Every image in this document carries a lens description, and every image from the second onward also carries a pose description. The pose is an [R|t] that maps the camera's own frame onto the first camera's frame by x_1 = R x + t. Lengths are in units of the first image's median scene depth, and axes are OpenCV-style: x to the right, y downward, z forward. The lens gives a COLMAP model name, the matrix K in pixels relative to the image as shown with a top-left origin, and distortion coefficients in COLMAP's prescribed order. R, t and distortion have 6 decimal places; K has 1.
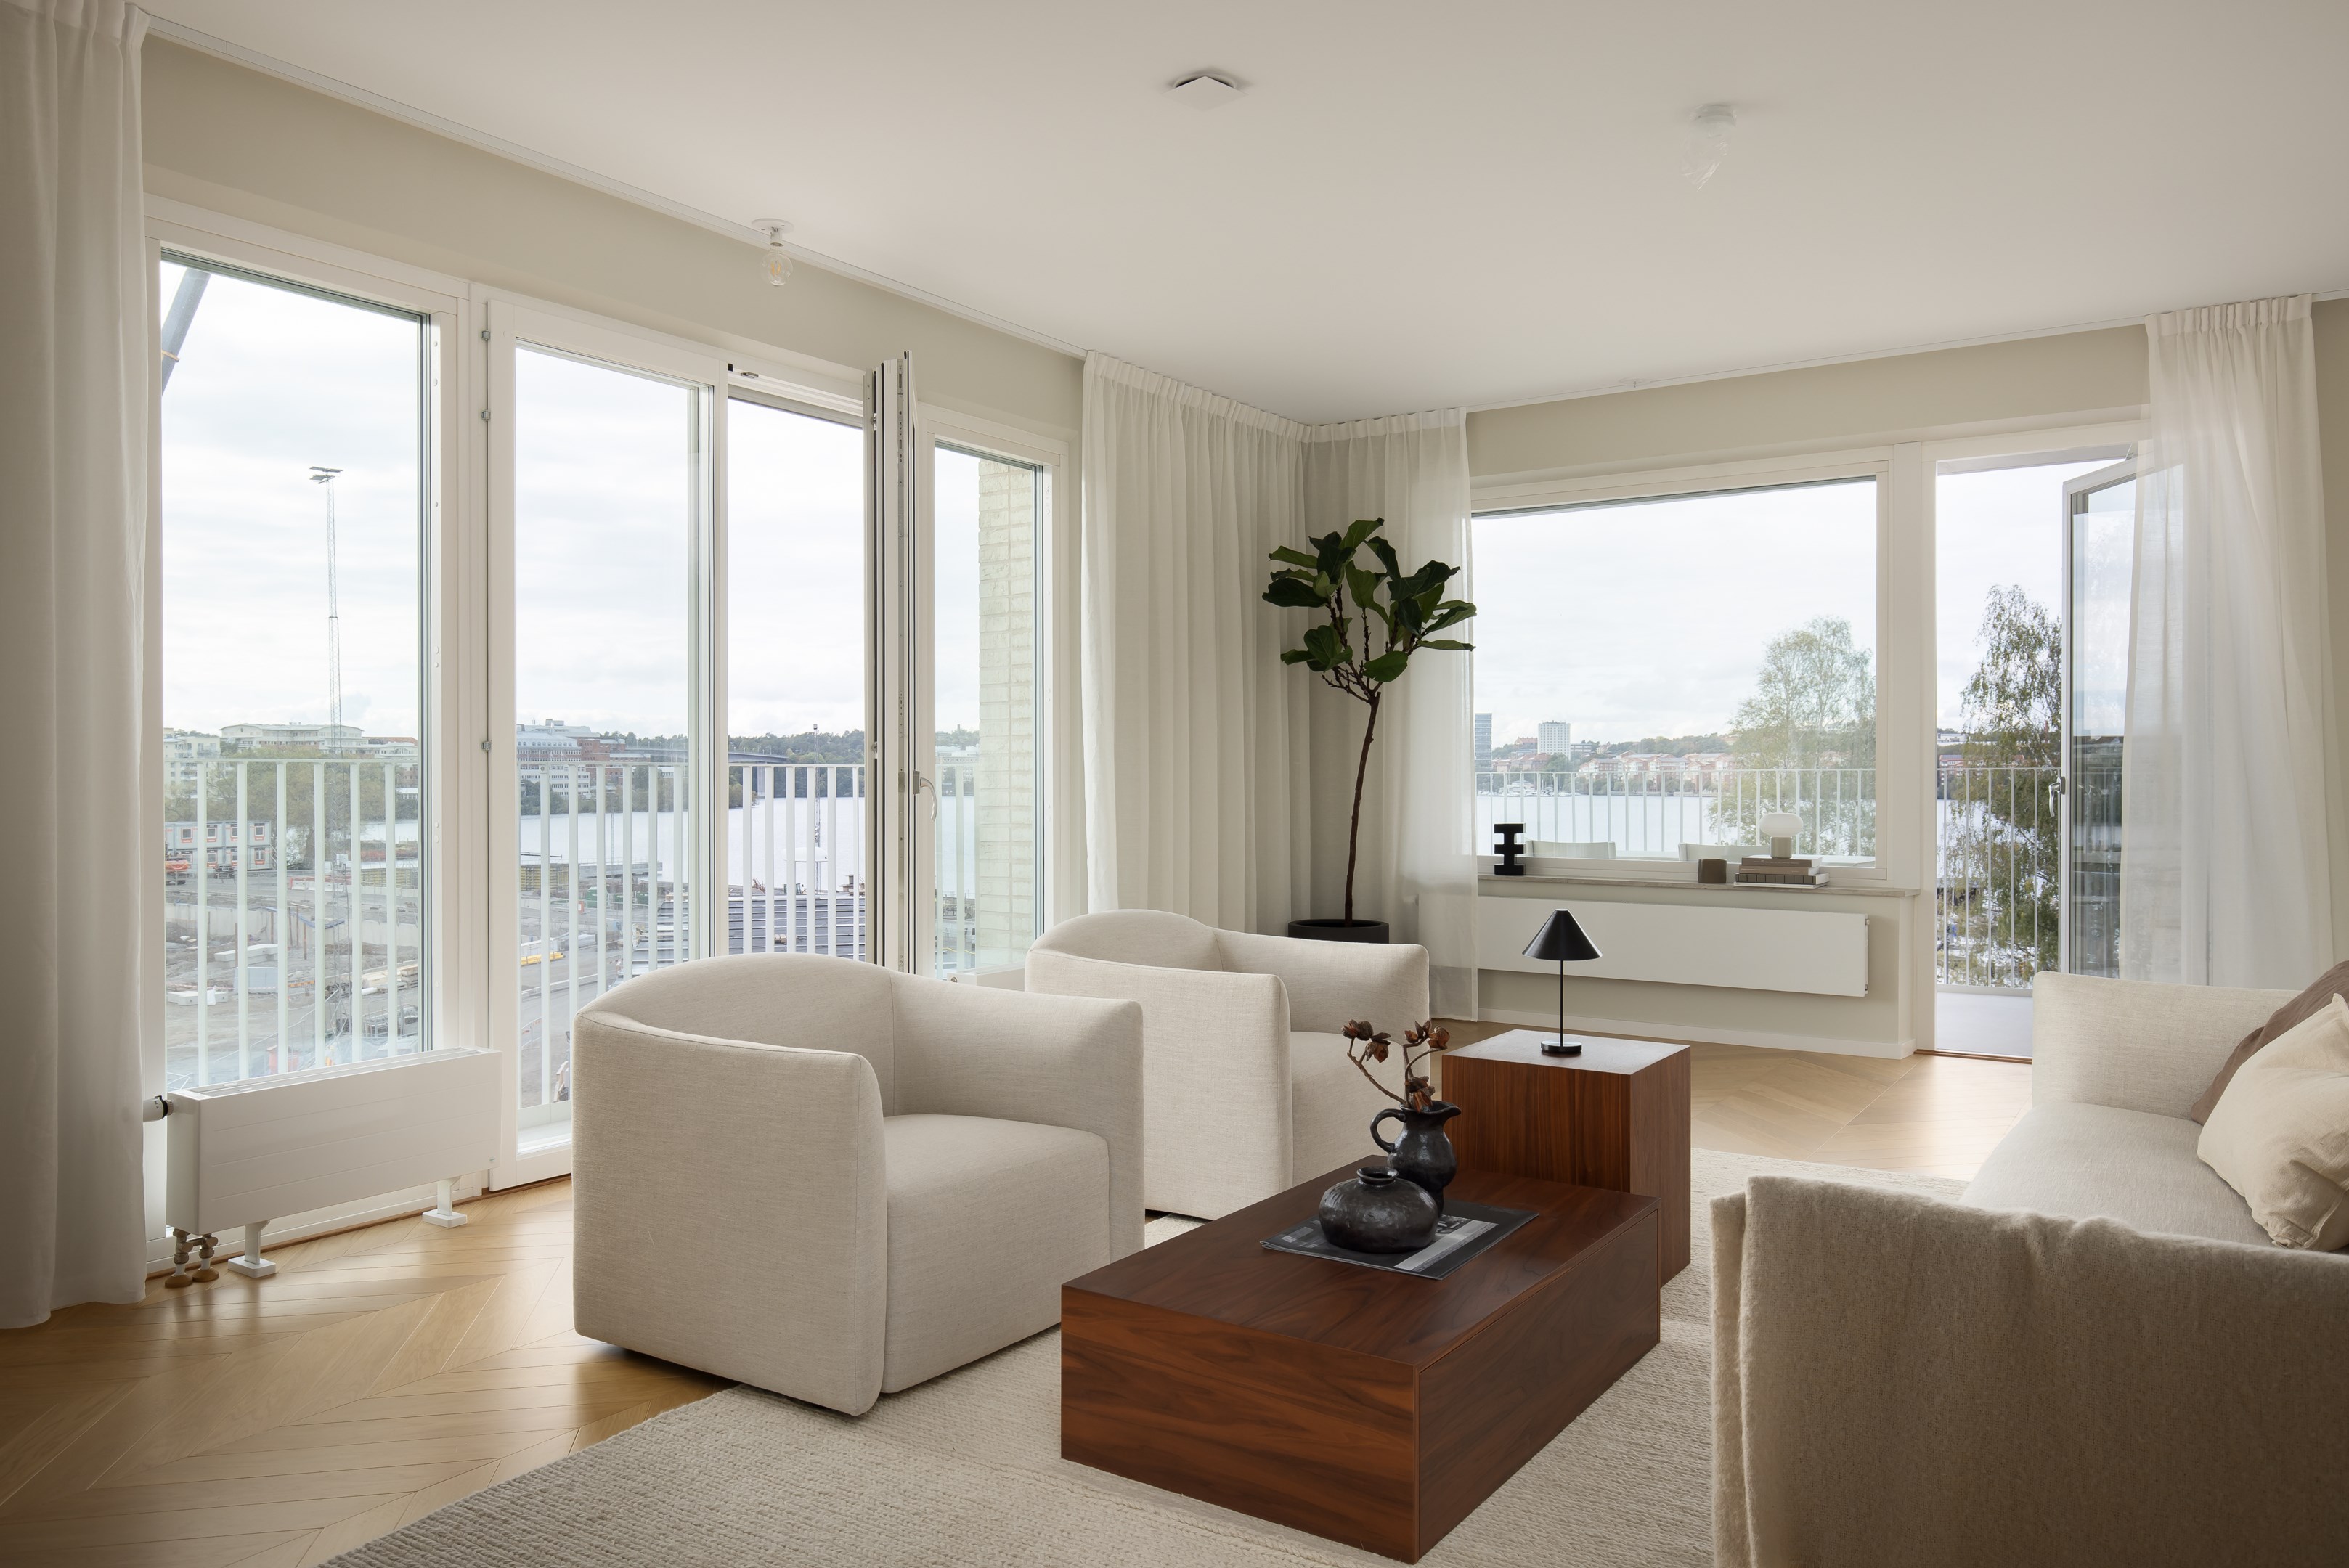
lens RADIAL K [[1629.1, 0, 1164.1], [0, 1629.1, 783.9], [0, 0, 1]] dist [0.001181, -0.006095]
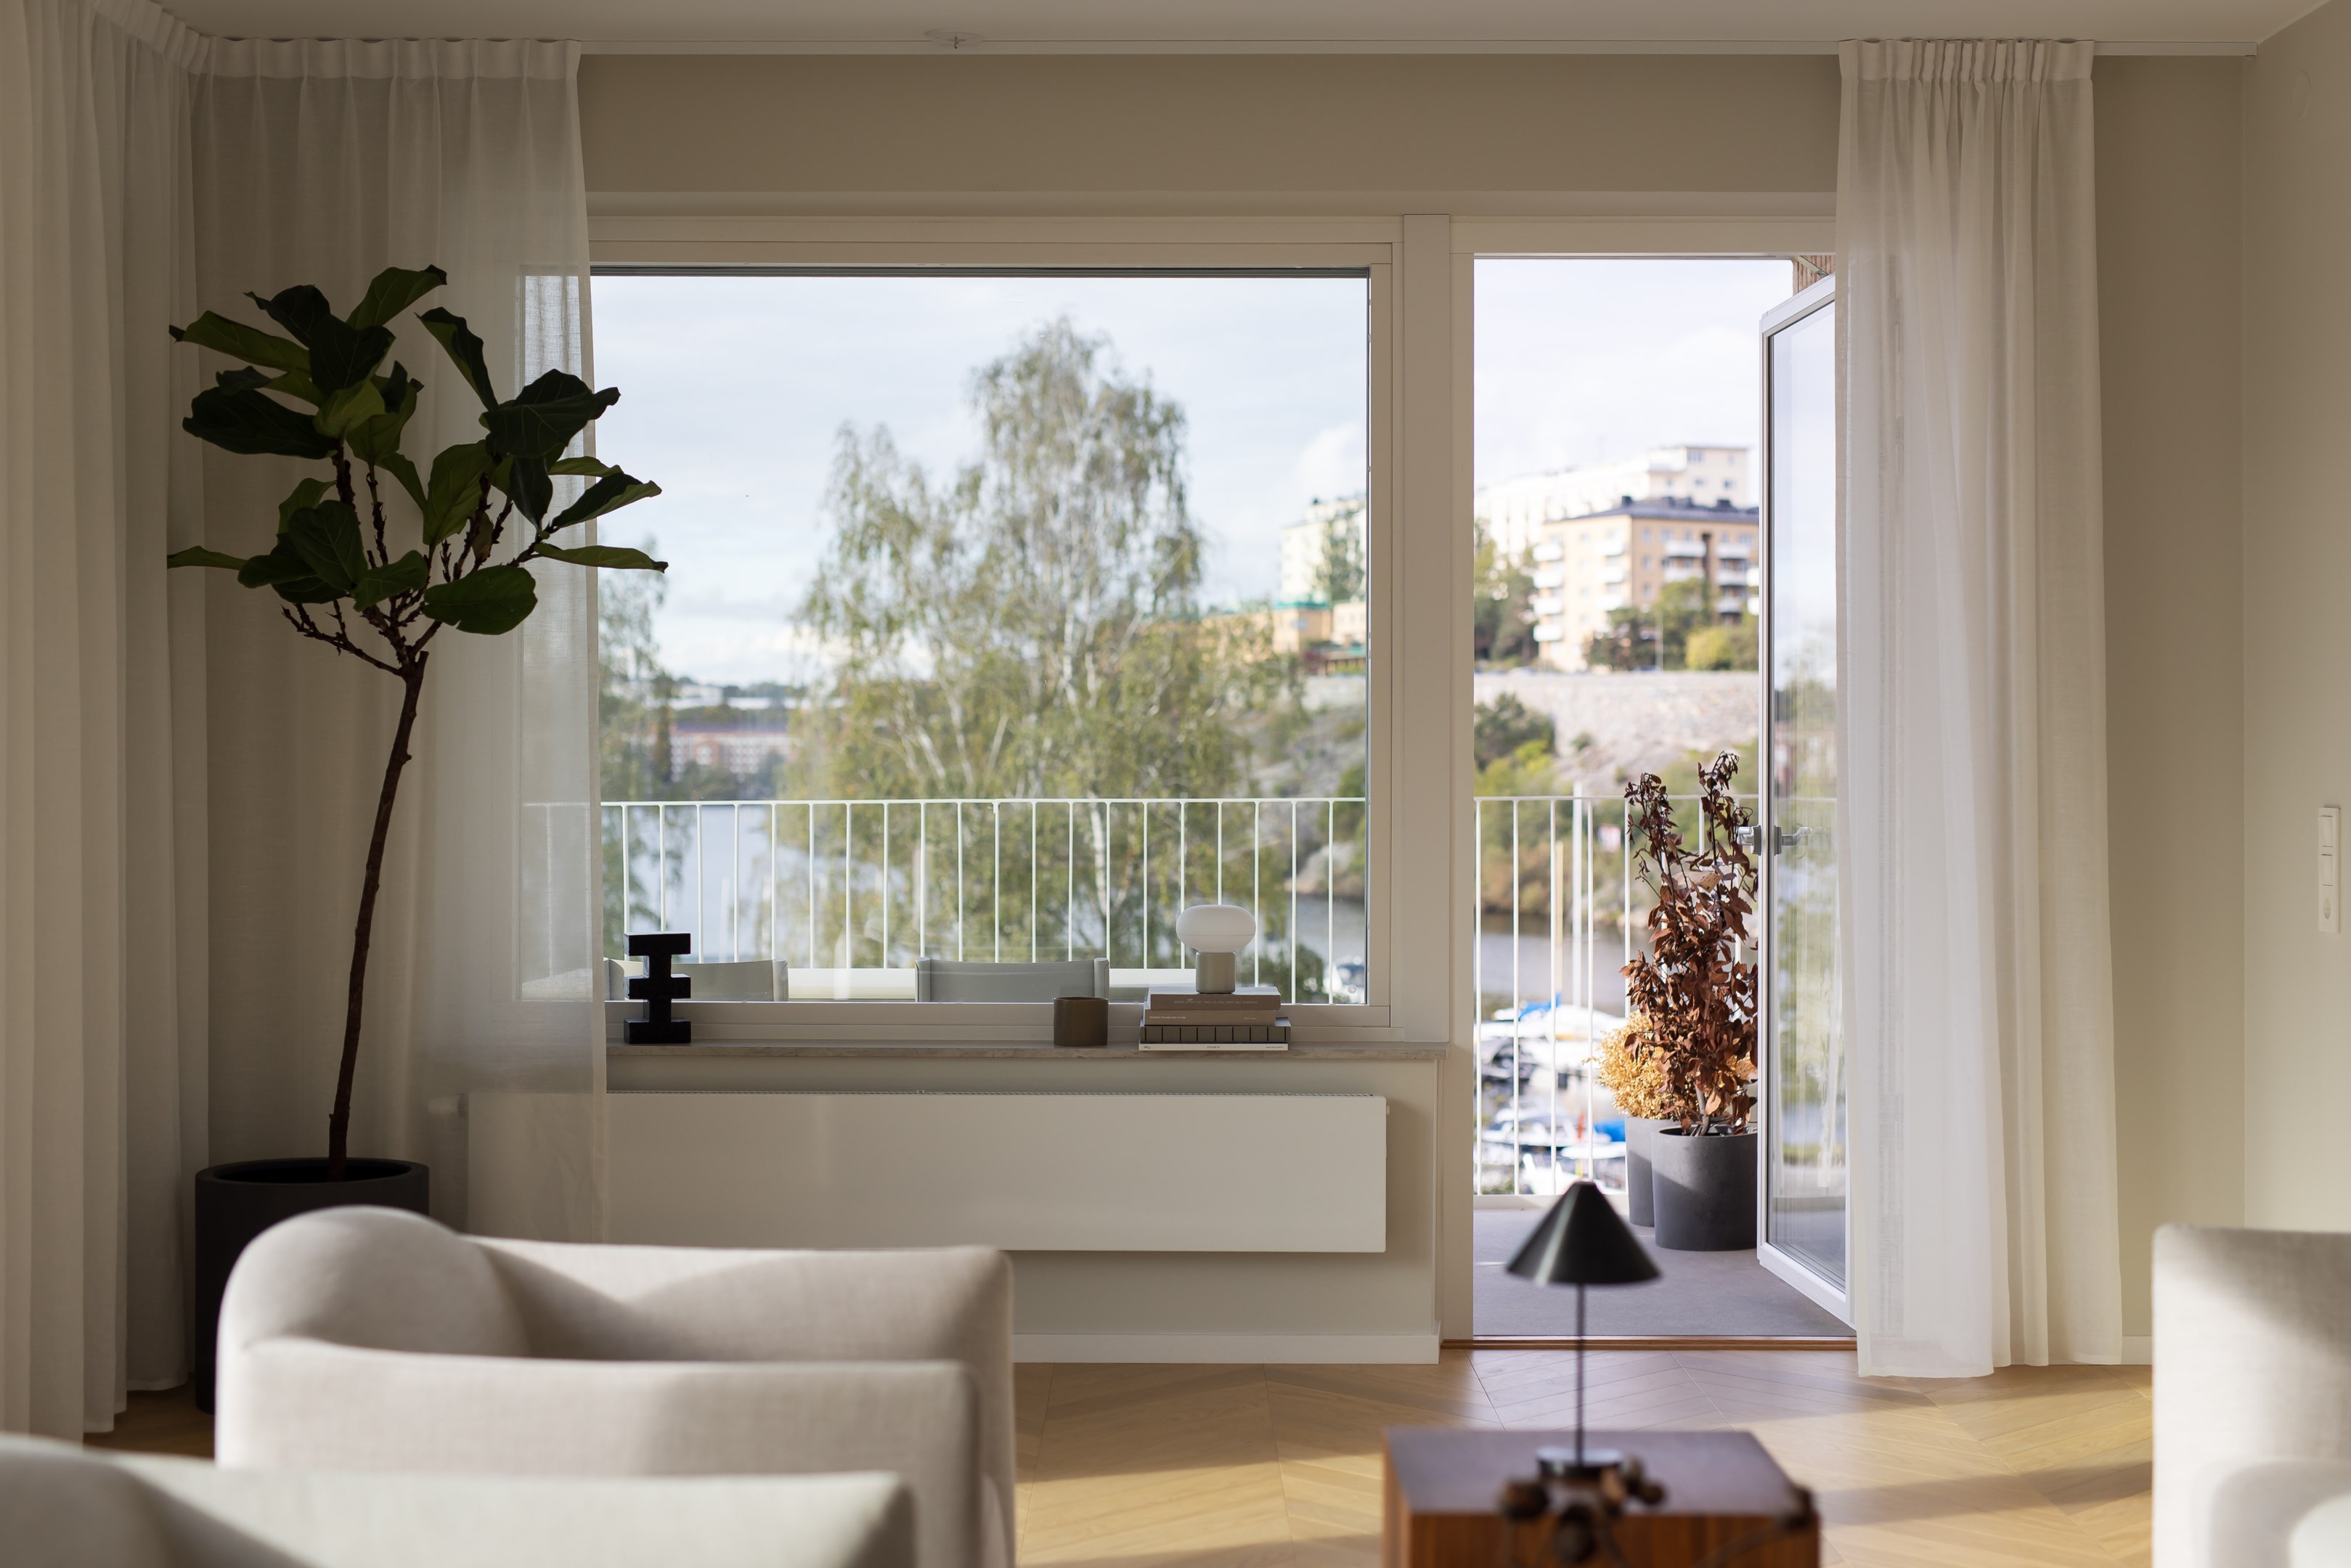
lens RADIAL K [[3301.1, 0, 1135.8], [0, 3301.1, 725.0], [0, 0, 1]] dist [0.027254, 0.000000]
pose [[0.835685, 0.007758, 0.549154, -0.207685], [0.000953, 0.999878, -0.015576, -0.022152], [-0.549208, 0.013539, 0.835576, 0.131436]]
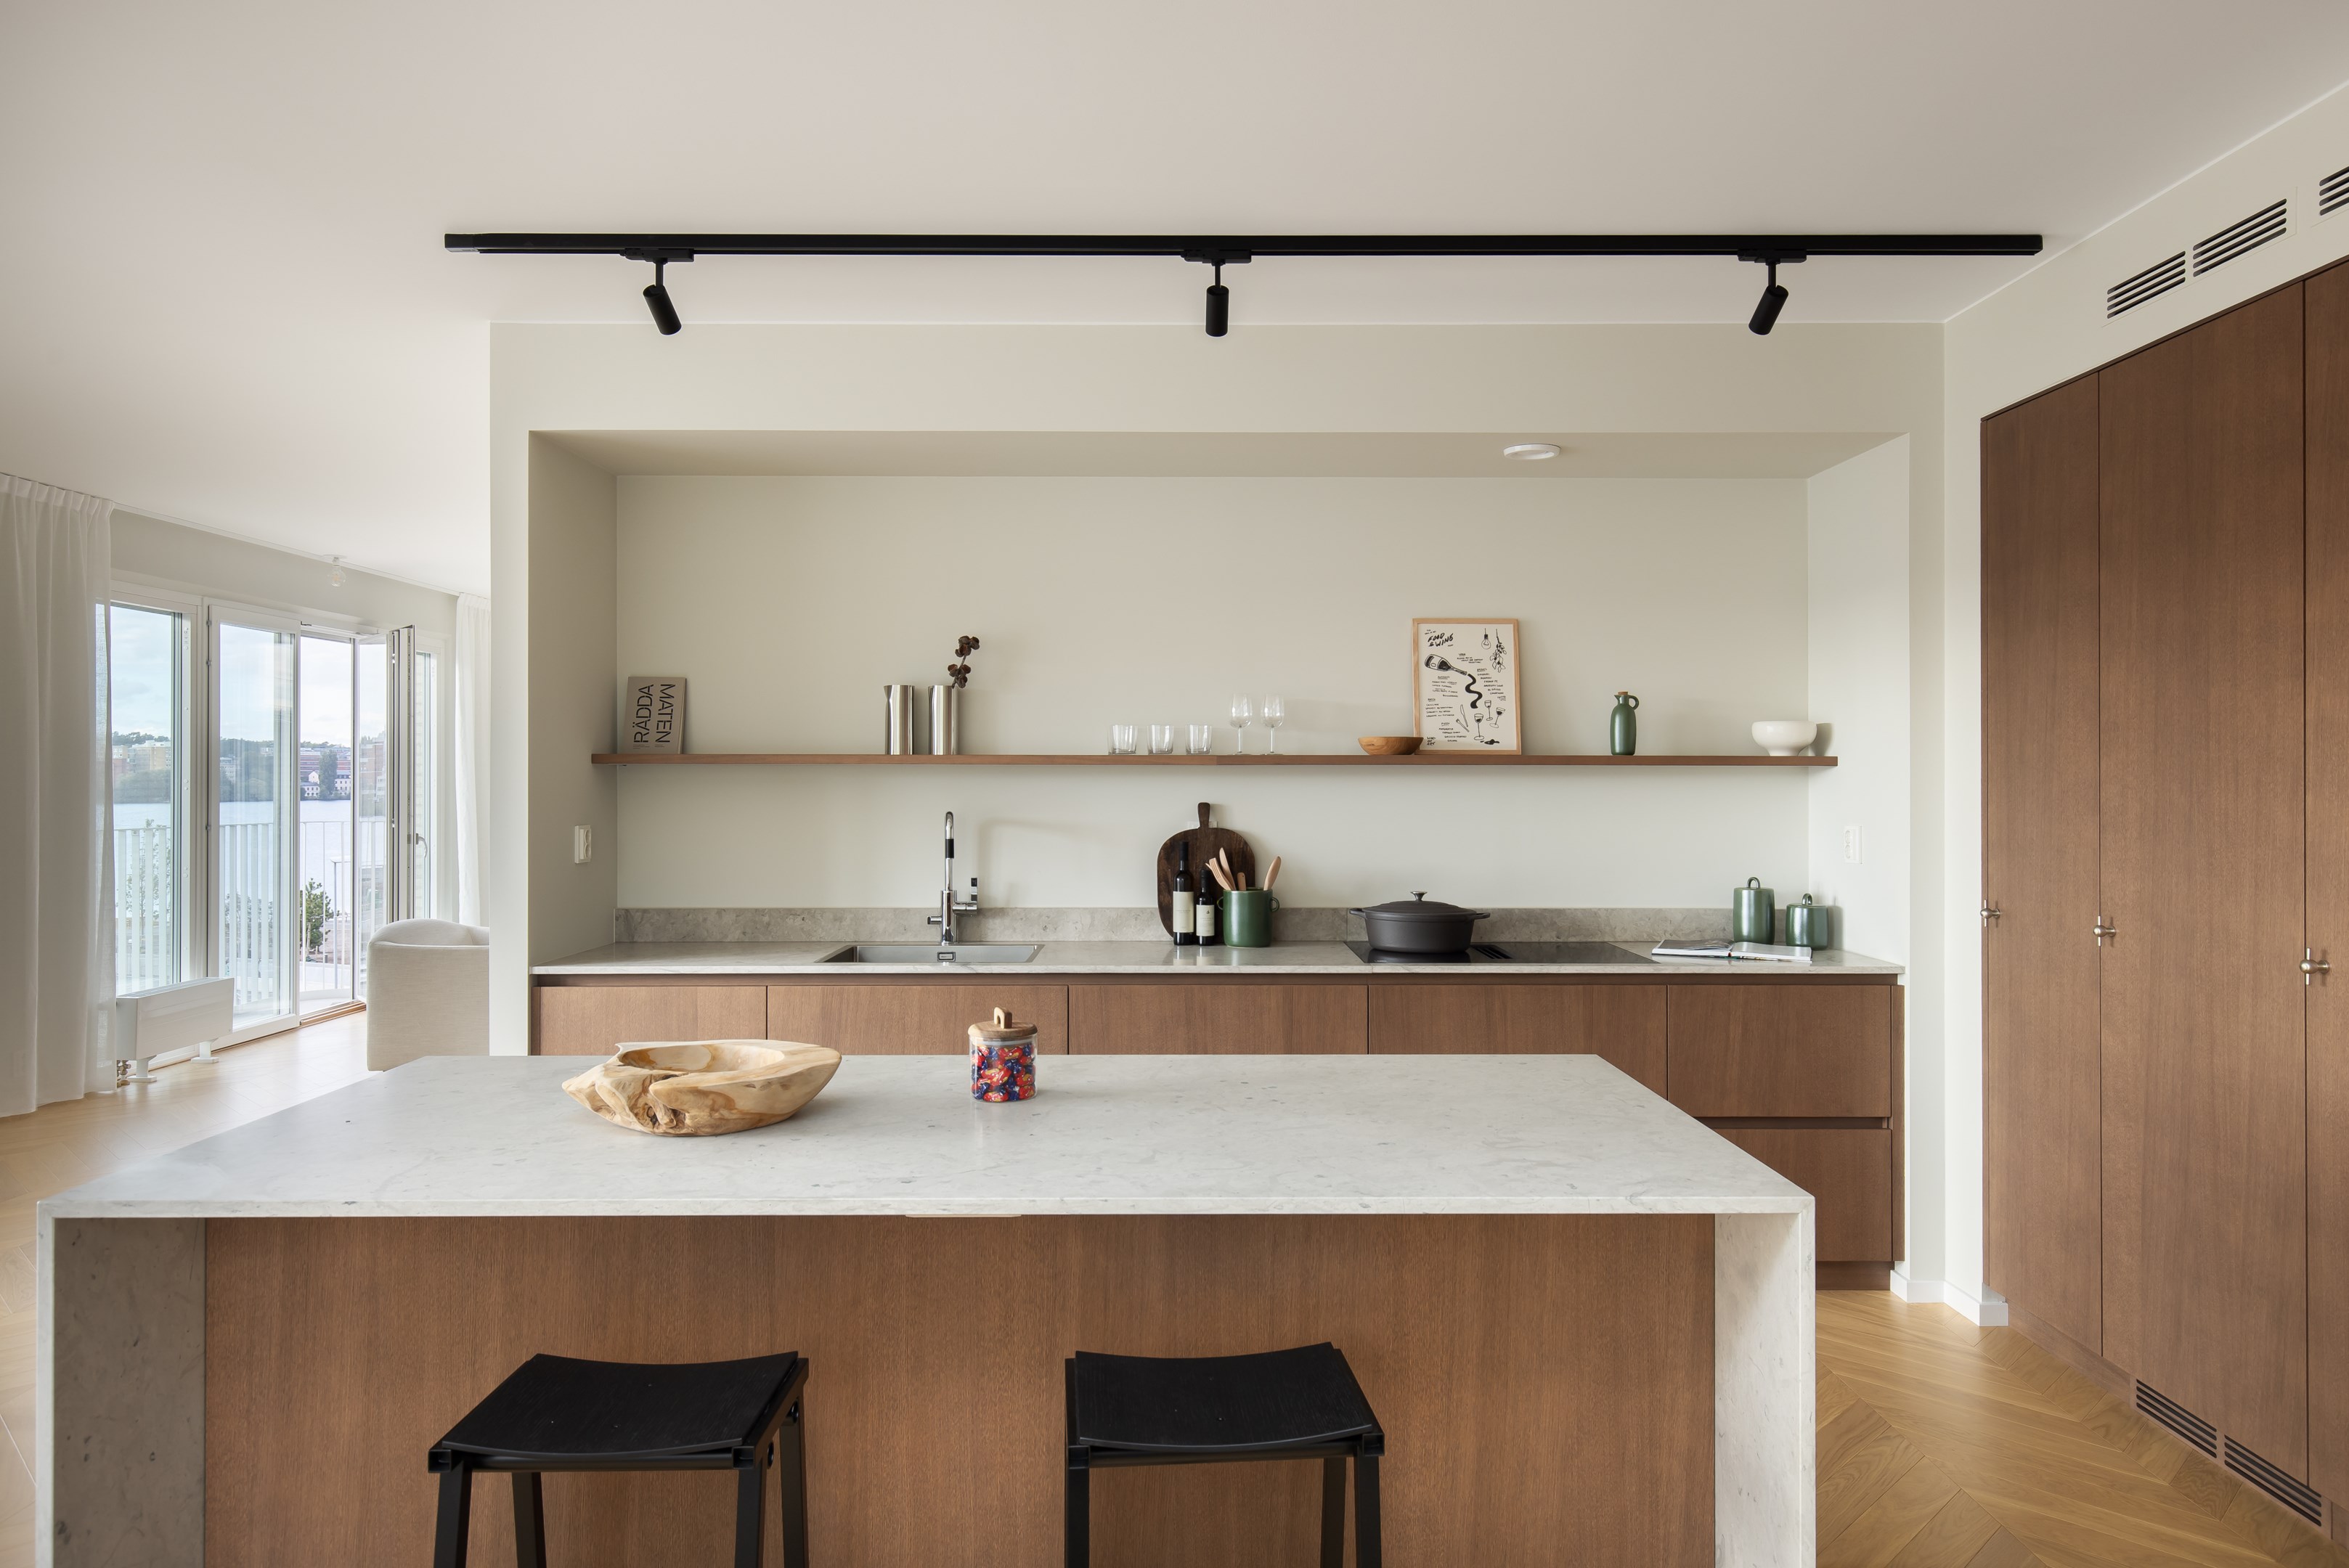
lens RADIAL K [[1476.1, 0, 1191.4], [0, 1476.1, 777.7], [0, 0, 1]] dist [0.007397, -0.004308]
pose [[0.823237, 0.003102, 0.567690, -0.276650], [0.001286, 0.999972, -0.007330, -0.042713], [-0.567697, 0.006764, 0.823210, -0.719137]]
